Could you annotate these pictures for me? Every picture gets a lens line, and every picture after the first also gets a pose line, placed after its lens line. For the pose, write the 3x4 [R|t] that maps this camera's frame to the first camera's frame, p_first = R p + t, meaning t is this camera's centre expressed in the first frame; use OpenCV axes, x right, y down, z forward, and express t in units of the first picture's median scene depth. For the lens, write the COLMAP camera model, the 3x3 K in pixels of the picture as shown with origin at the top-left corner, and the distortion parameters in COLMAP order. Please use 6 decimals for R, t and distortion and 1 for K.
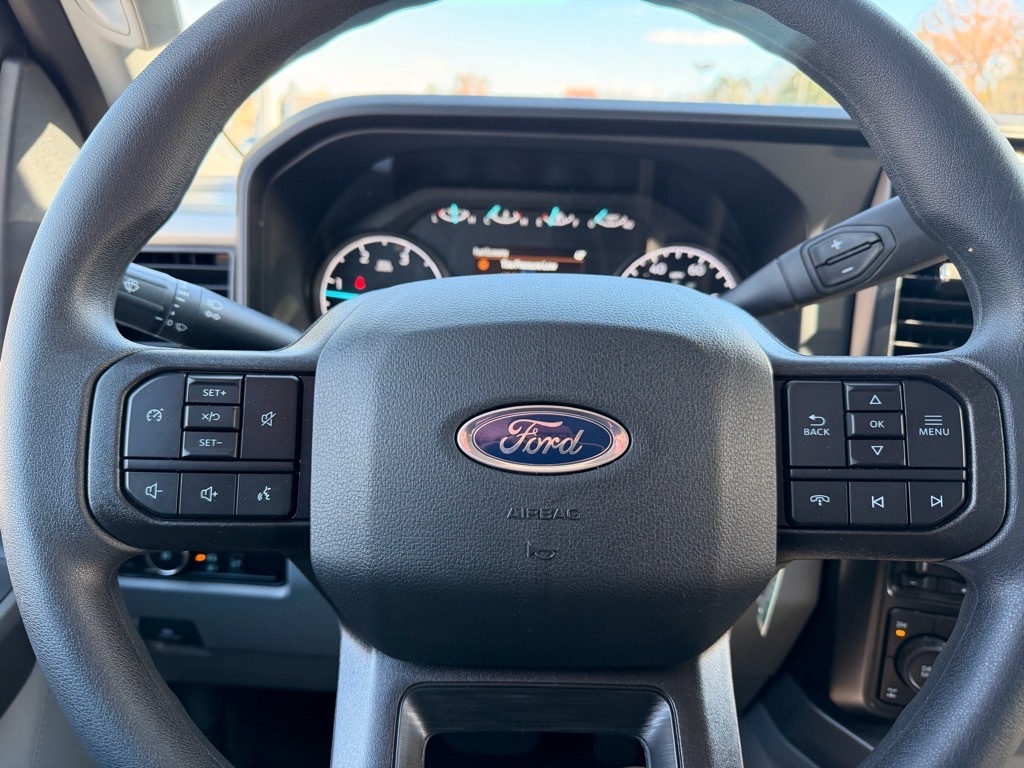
lens RADIAL K [[726.4, 0, 505.5], [0, 726.4, 401.7], [0, 0, 1]] dist [-0.021453, -0.020268]
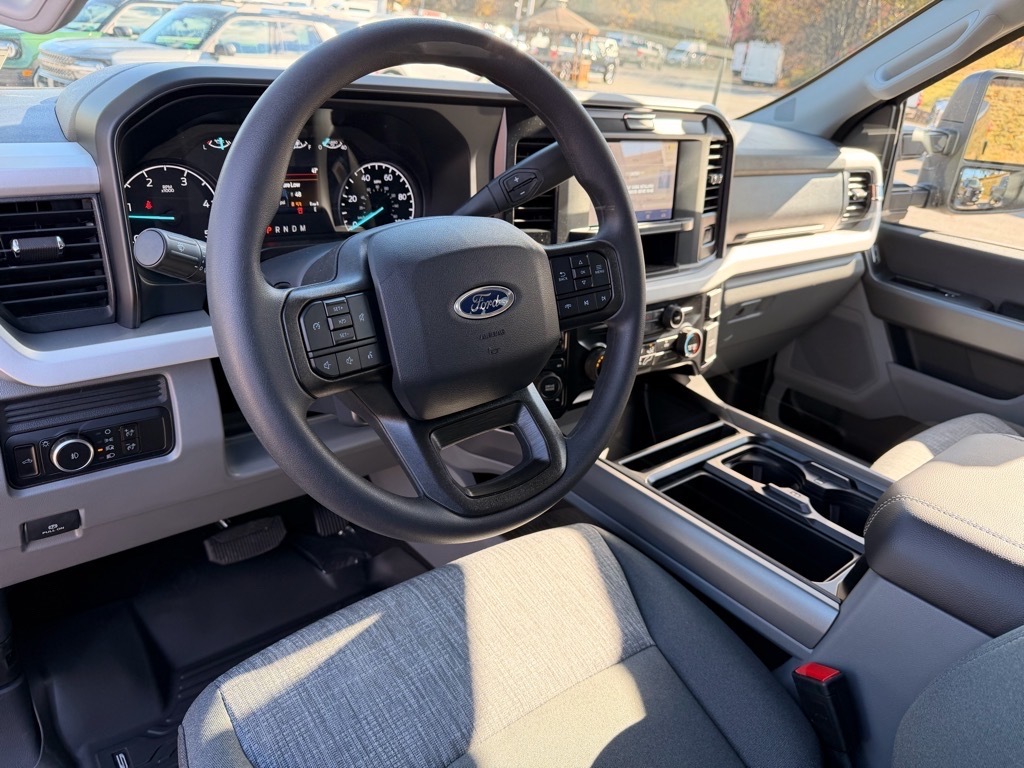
lens RADIAL K [[726.4, 0, 515.3], [0, 726.4, 379.7], [0, 0, 1]] dist [-0.021453, -0.020268]
pose [[0.715620, -0.250851, 0.651891, -1.390849], [0.107692, 0.961752, 0.251866, -0.268075], [-0.690138, -0.110036, 0.715263, -0.714061]]
